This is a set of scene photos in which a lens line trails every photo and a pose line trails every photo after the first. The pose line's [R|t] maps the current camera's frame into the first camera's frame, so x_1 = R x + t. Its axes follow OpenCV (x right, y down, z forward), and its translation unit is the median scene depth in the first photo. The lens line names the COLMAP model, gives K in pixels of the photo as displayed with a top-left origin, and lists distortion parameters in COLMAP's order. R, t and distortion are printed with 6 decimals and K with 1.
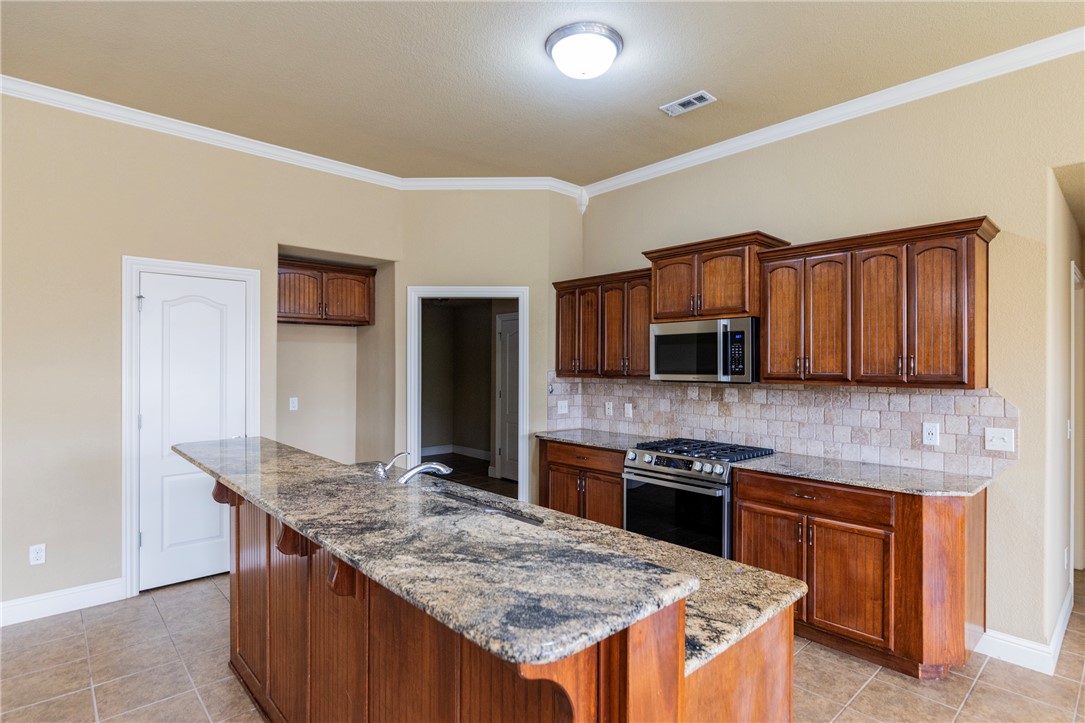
lens RADIAL K [[551.2, 0, 549.3], [0, 551.2, 363.8], [0, 0, 1]] dist [0.000874, -0.000167]
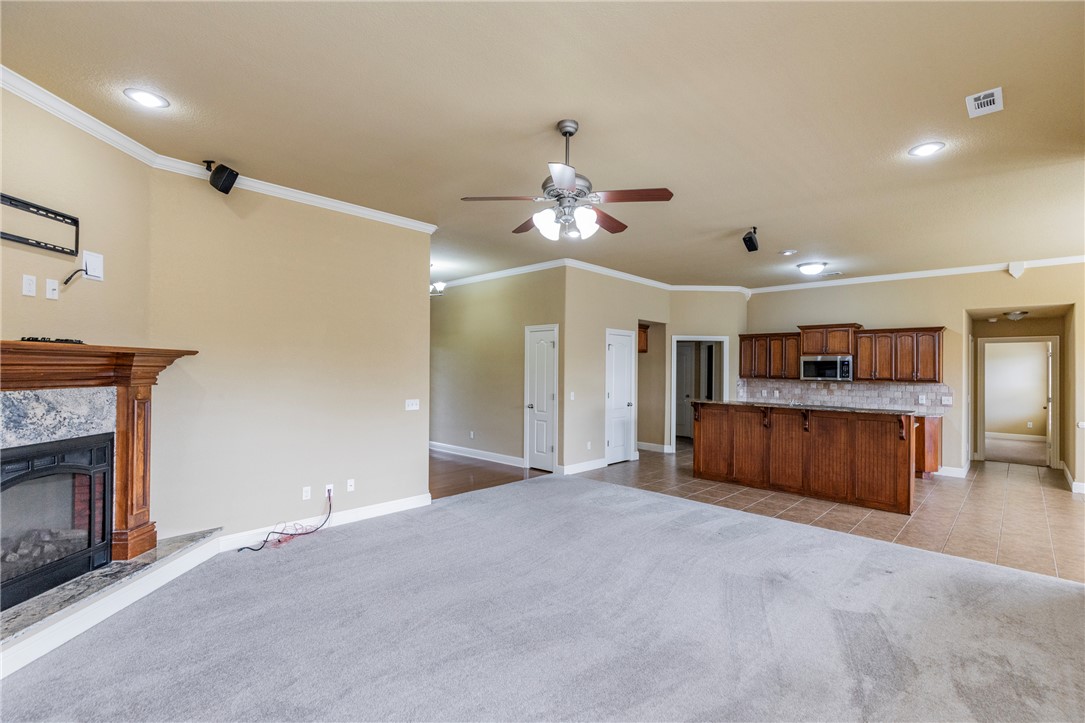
lens RADIAL K [[484.3, 0, 550.1], [0, 484.3, 364.1], [0, 0, 1]] dist [0.003852, -0.000434]
pose [[0.998130, 0.007738, 0.060635, -1.132177], [-0.007333, 0.999949, -0.006896, -0.017529], [-0.060685, 0.006439, 0.998136, -1.133133]]
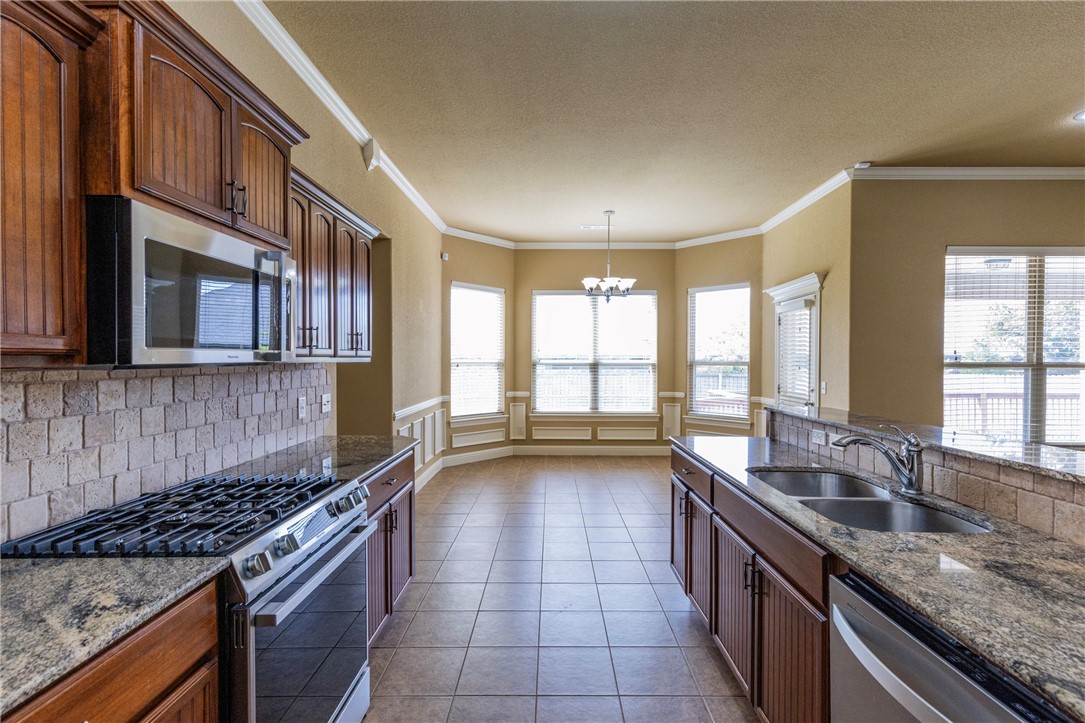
lens RADIAL K [[493.6, 0, 552.1], [0, 493.6, 364.3], [0, 0, 1]] dist [0.006628, -0.000534]
pose [[-0.735151, -0.014269, 0.677753, -0.236649], [-0.006241, 0.999879, 0.014281, 0.025023], [-0.677875, 0.006269, -0.735151, 1.159989]]
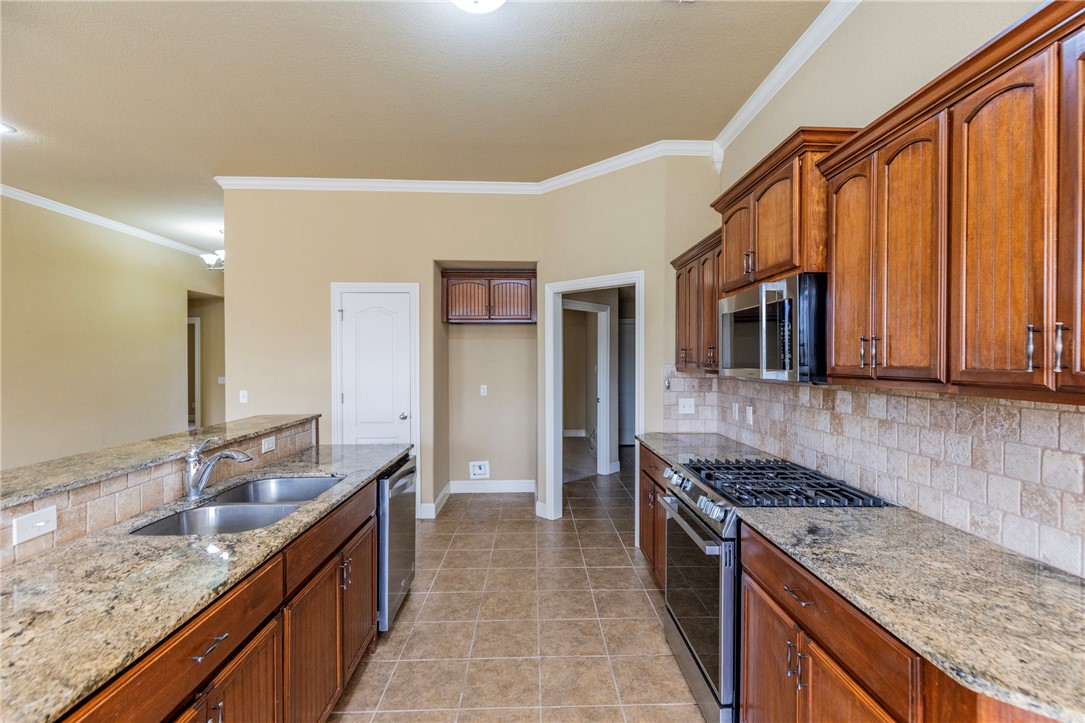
lens RADIAL K [[484.3, 0, 550.1], [0, 484.3, 364.1], [0, 0, 1]] dist [0.003852, -0.000434]
pose [[0.761856, 0.002419, -0.647741, 0.476874], [0.004376, 0.999951, 0.008881, 0.007724], [0.647731, -0.009601, 0.761808, 0.395947]]
